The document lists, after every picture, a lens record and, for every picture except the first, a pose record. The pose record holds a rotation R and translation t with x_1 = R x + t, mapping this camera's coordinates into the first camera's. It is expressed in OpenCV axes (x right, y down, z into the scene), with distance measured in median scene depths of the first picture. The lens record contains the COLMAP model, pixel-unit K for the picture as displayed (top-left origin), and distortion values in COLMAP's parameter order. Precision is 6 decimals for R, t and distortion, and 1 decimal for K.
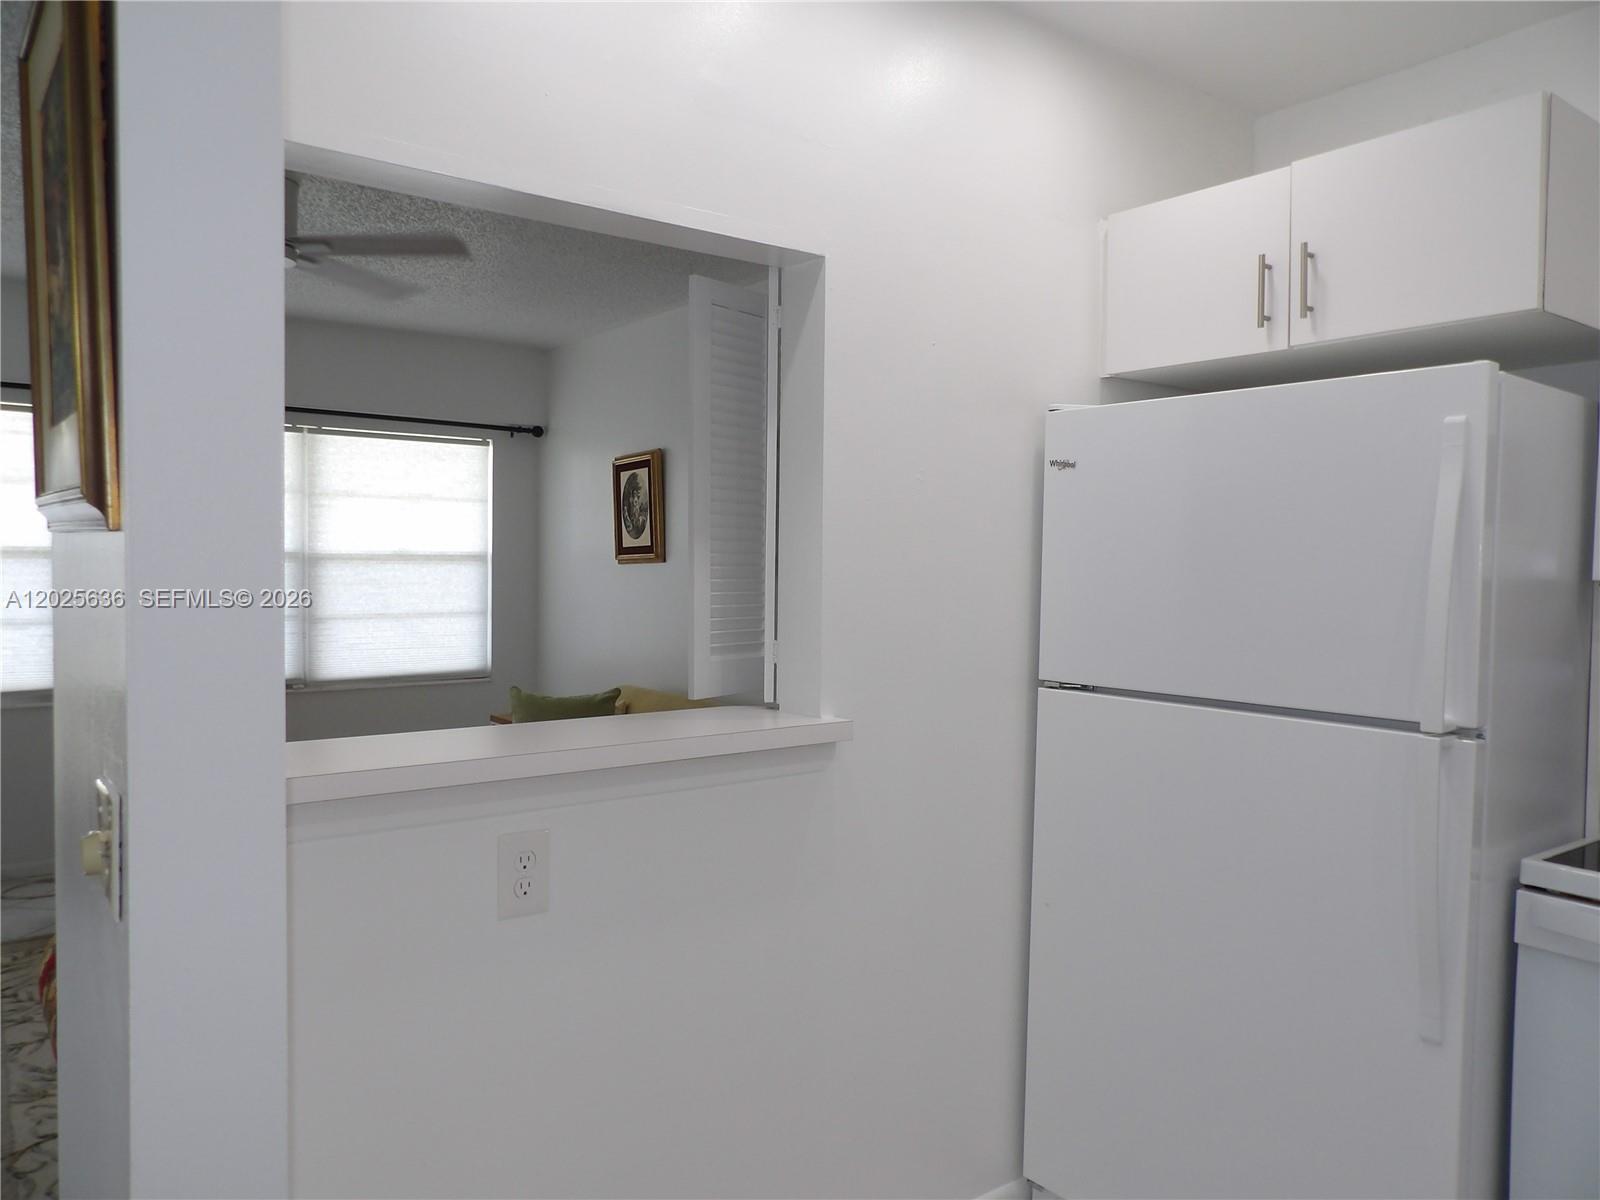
lens RADIAL K [[1150.6, 0, 800.5], [0, 1150.6, 608.2], [0, 0, 1]] dist [-0.033727, 0.048262]
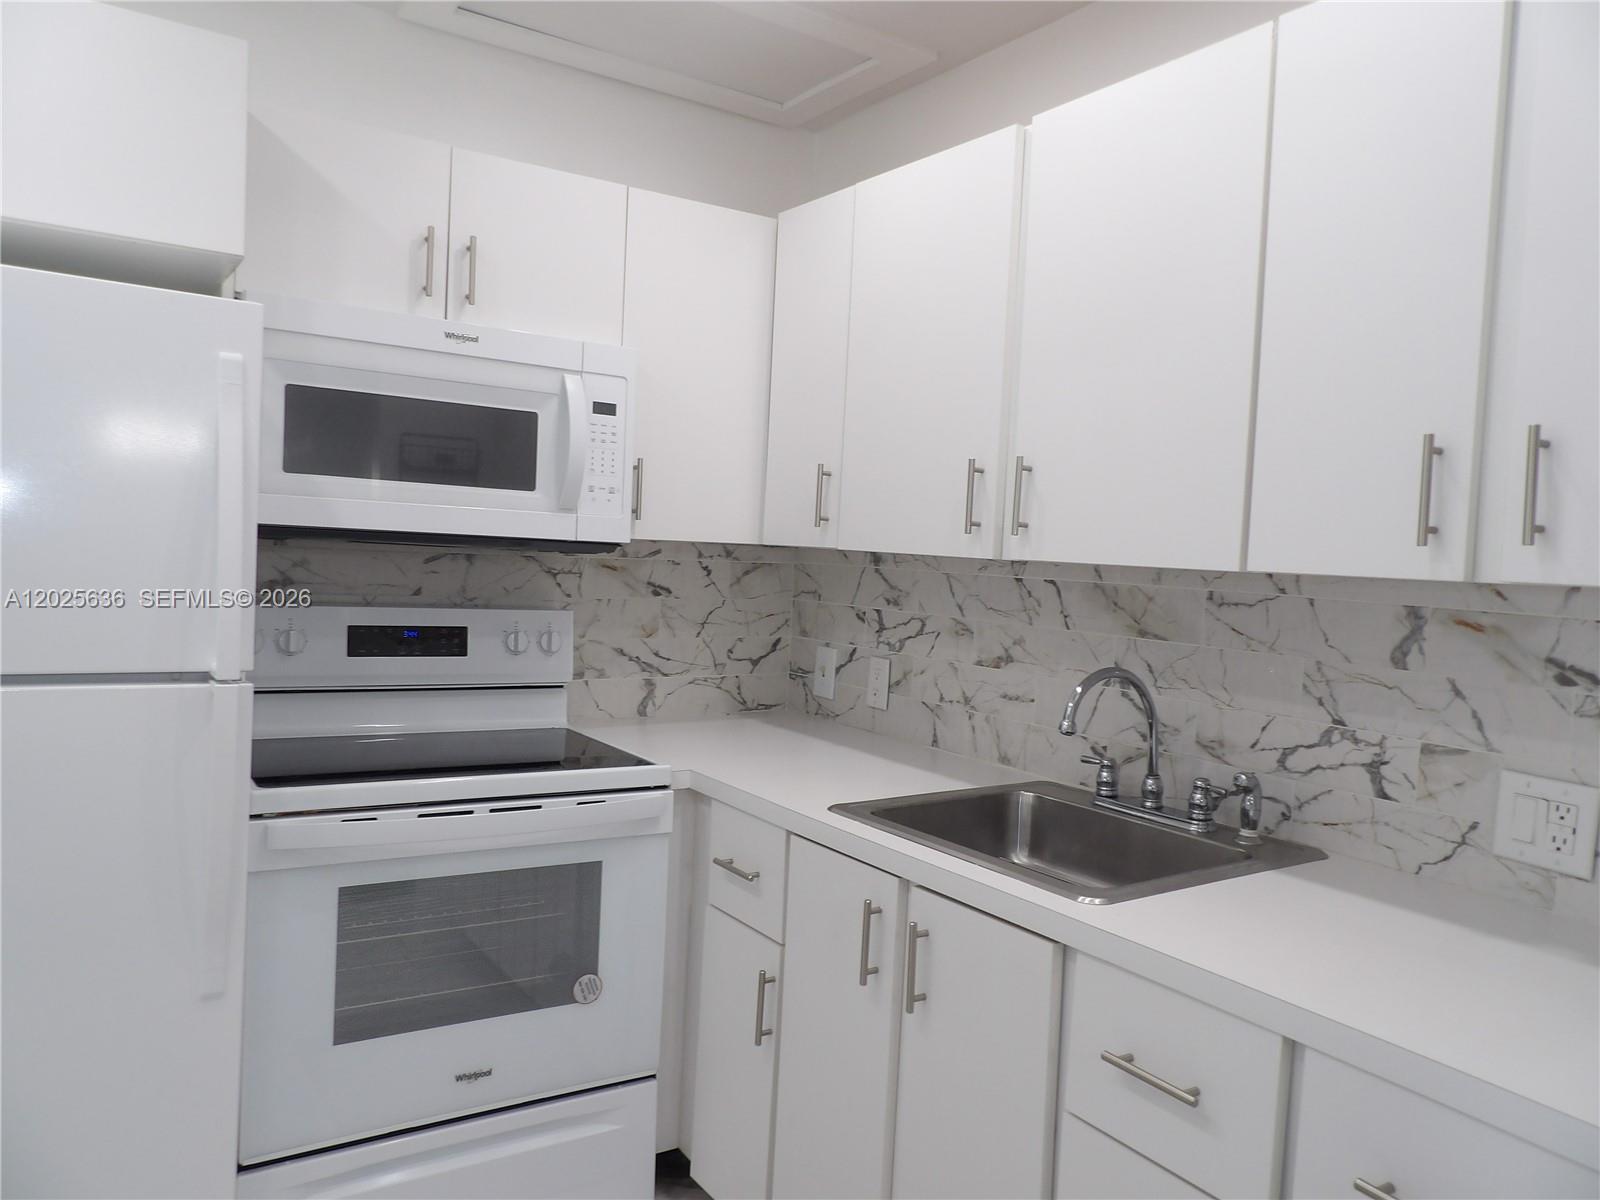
lens RADIAL K [[1150.6, 0, 805.0], [0, 1150.6, 605.2], [0, 0, 1]] dist [-0.033727, 0.048262]
pose [[0.074321, -0.056055, 0.995658, -0.120408], [-0.011003, 0.998312, 0.057026, -0.004893], [-0.997174, -0.015193, 0.073579, 0.141896]]
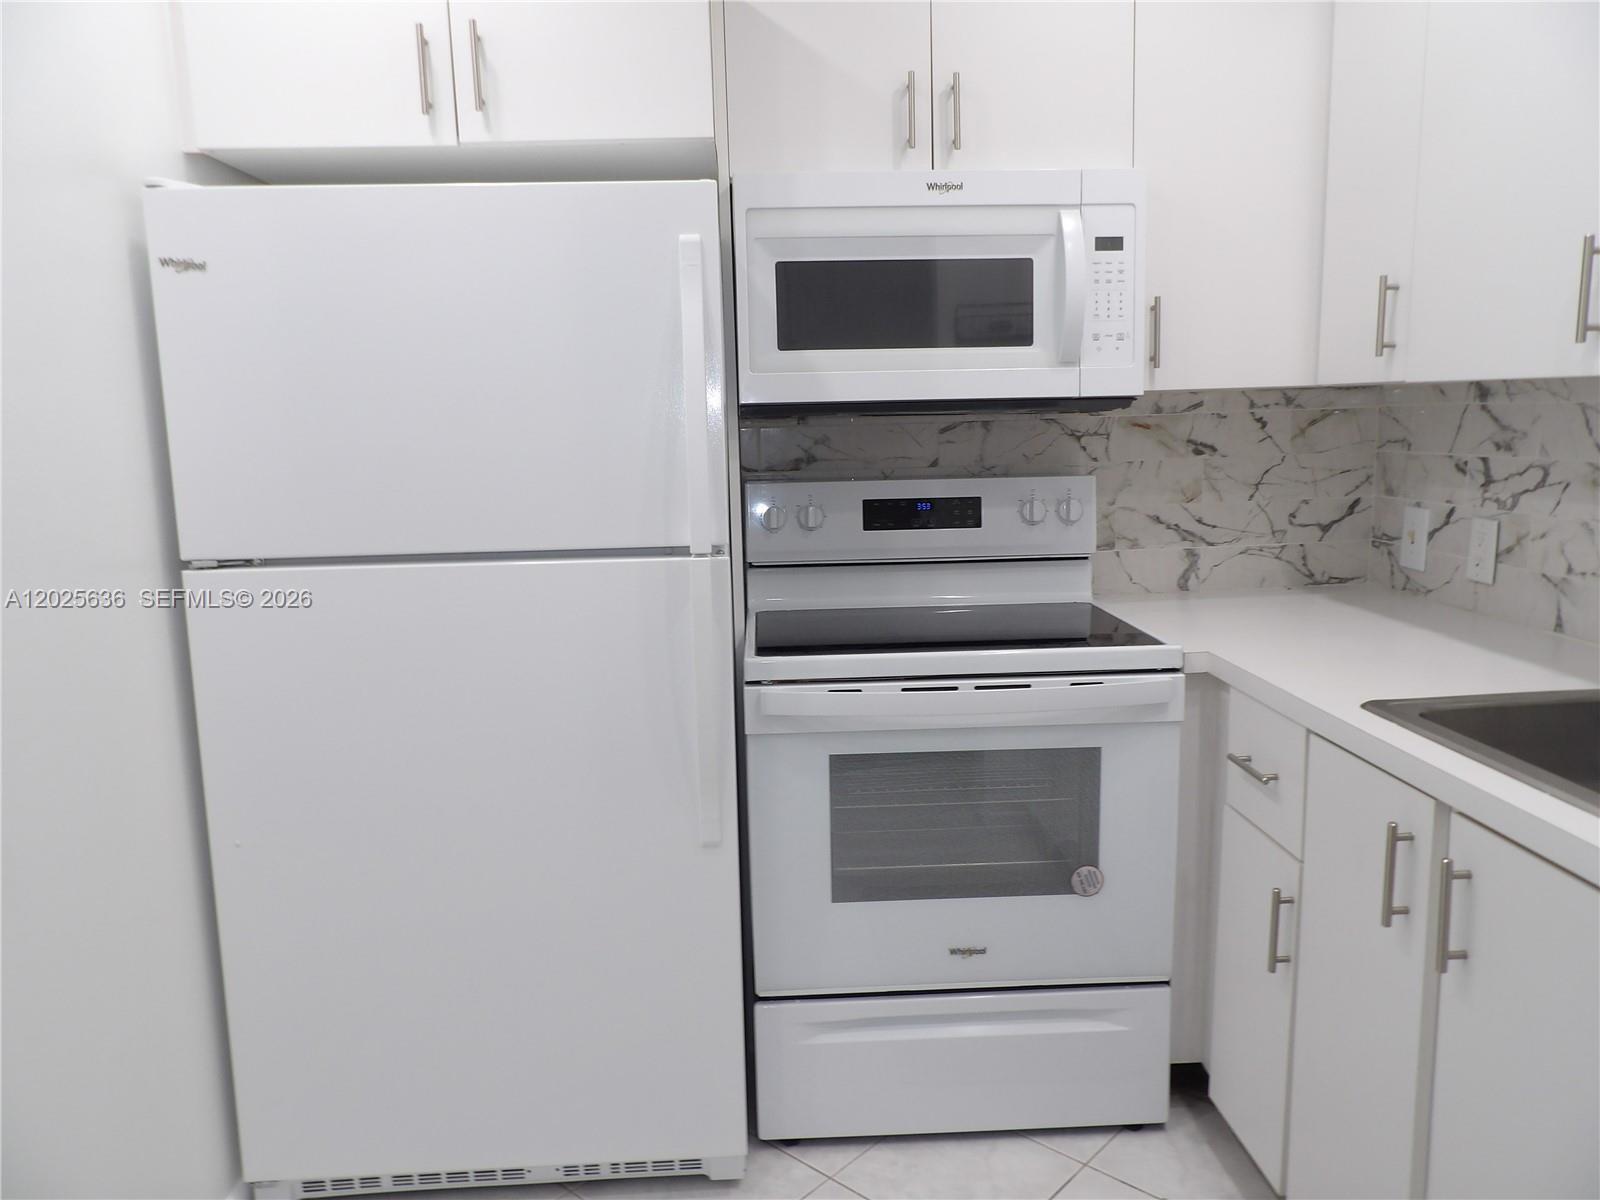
lens RADIAL K [[1150.6, 0, 807.4], [0, 1150.6, 604.4], [0, 0, 1]] dist [-0.033727, 0.048262]
pose [[0.572223, -0.159792, 0.804380, -0.072154], [0.062844, 0.986494, 0.151263, 0.001436], [-0.817687, -0.036005, 0.574536, 0.107136]]
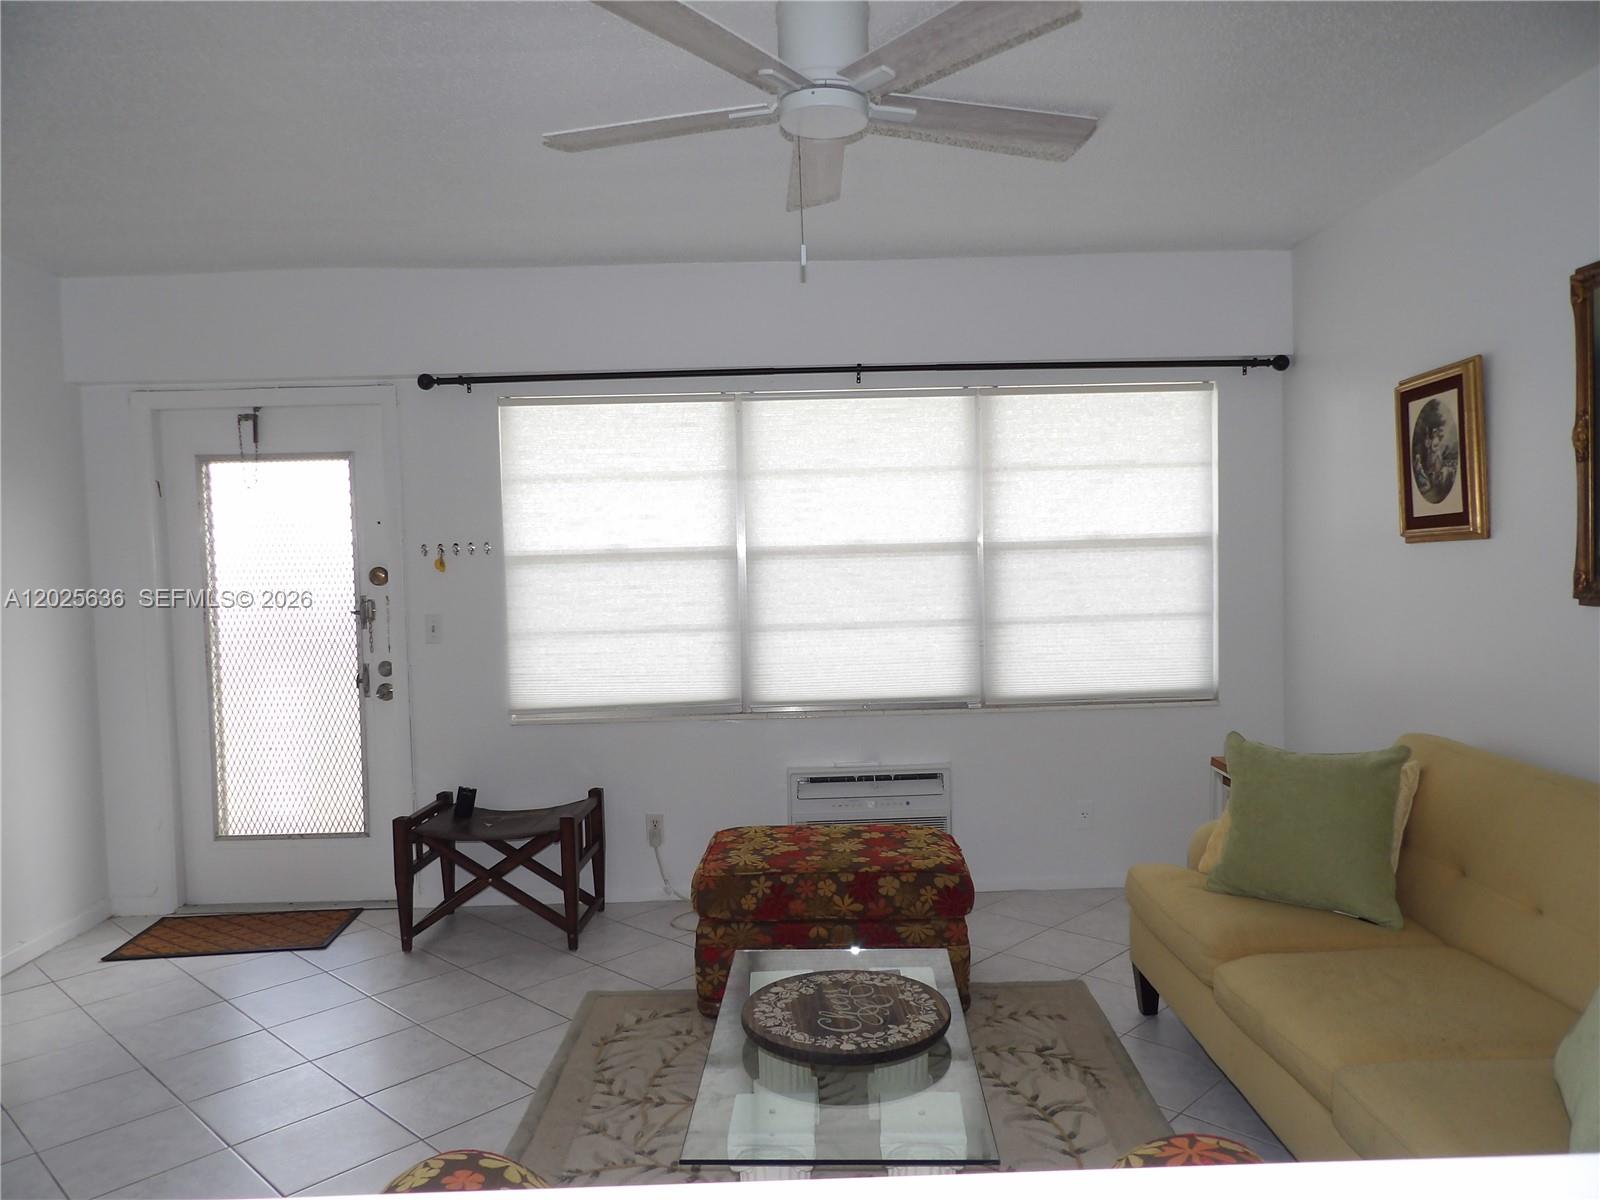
lens RADIAL K [[1150.6, 0, 804.7], [0, 1150.6, 603.1], [0, 0, 1]] dist [-0.033727, 0.048262]
pose [[0.798635, -0.003408, -0.601807, -0.041357], [0.011105, 0.999897, 0.009075, -0.014459], [0.601714, -0.013931, 0.798590, 0.281329]]
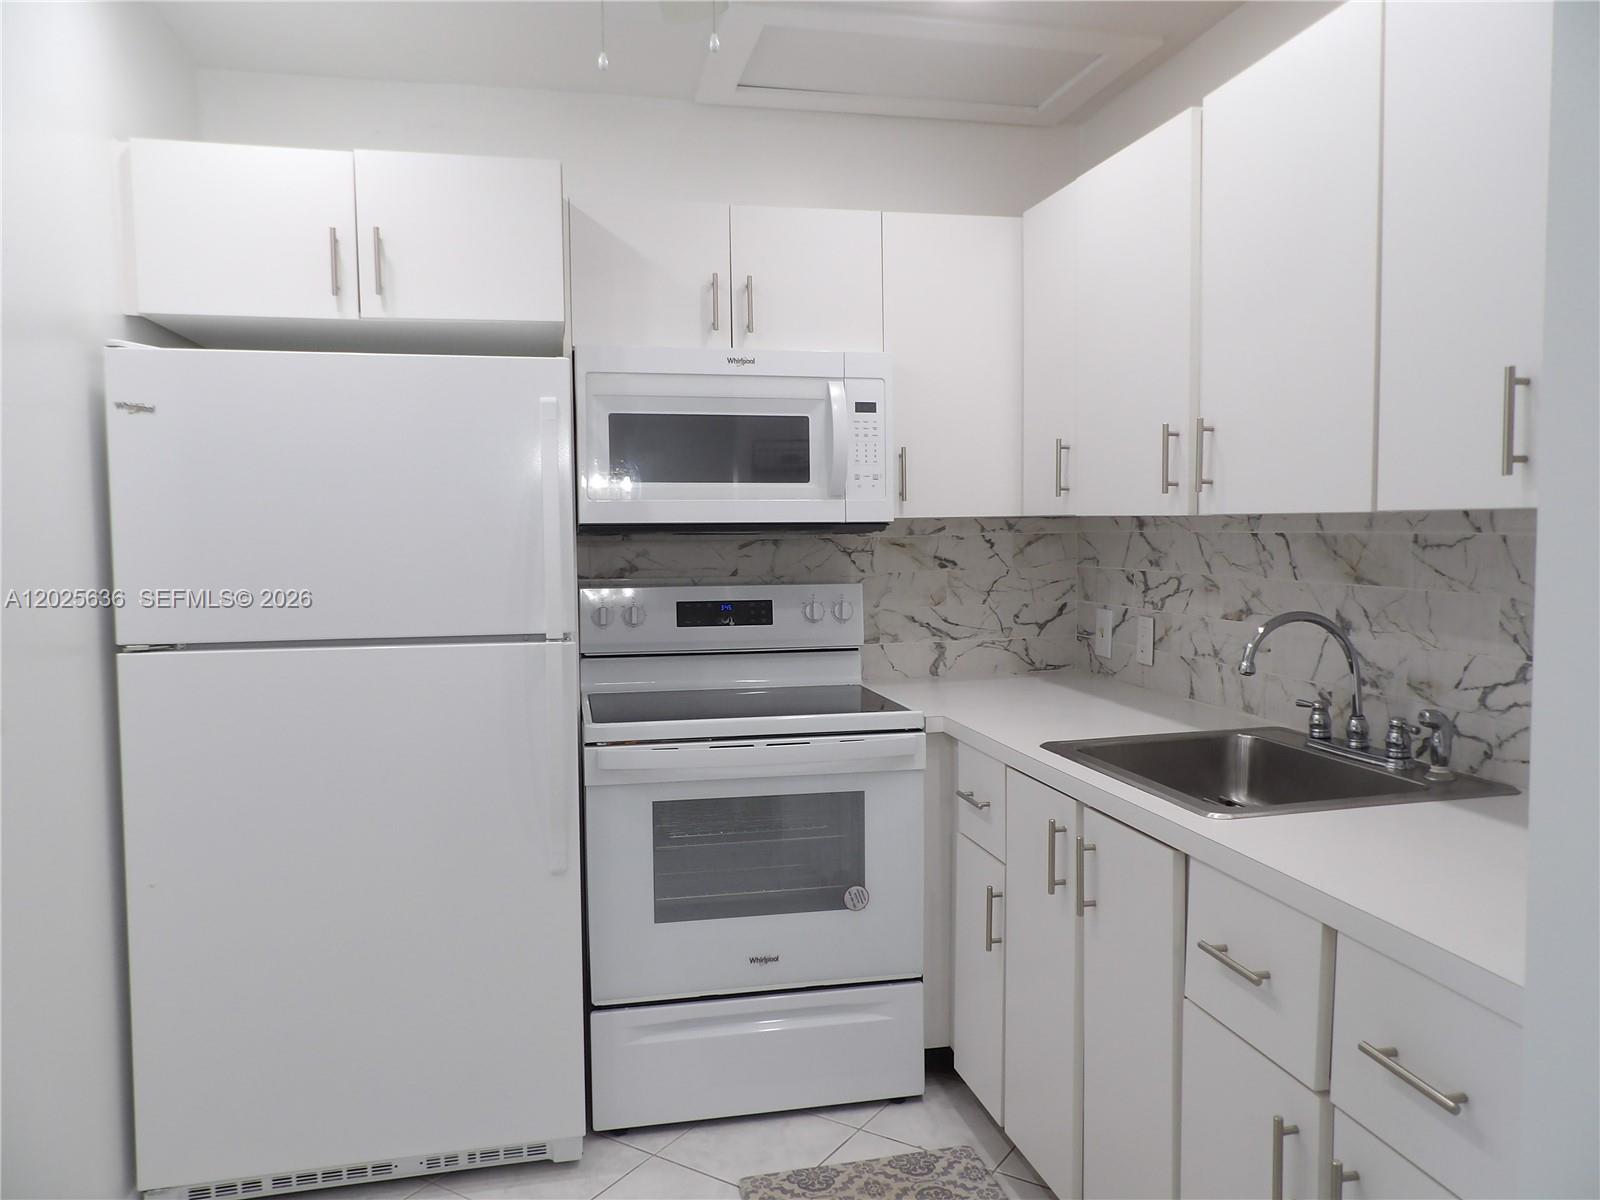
lens RADIAL K [[1150.6, 0, 807.4], [0, 1150.6, 609.5], [0, 0, 1]] dist [-0.033727, 0.048262]
pose [[0.425638, -0.081119, 0.901250, -0.165264], [0.049074, 0.996577, 0.066523, 0.000434], [-0.903562, 0.015913, 0.428162, 0.054760]]
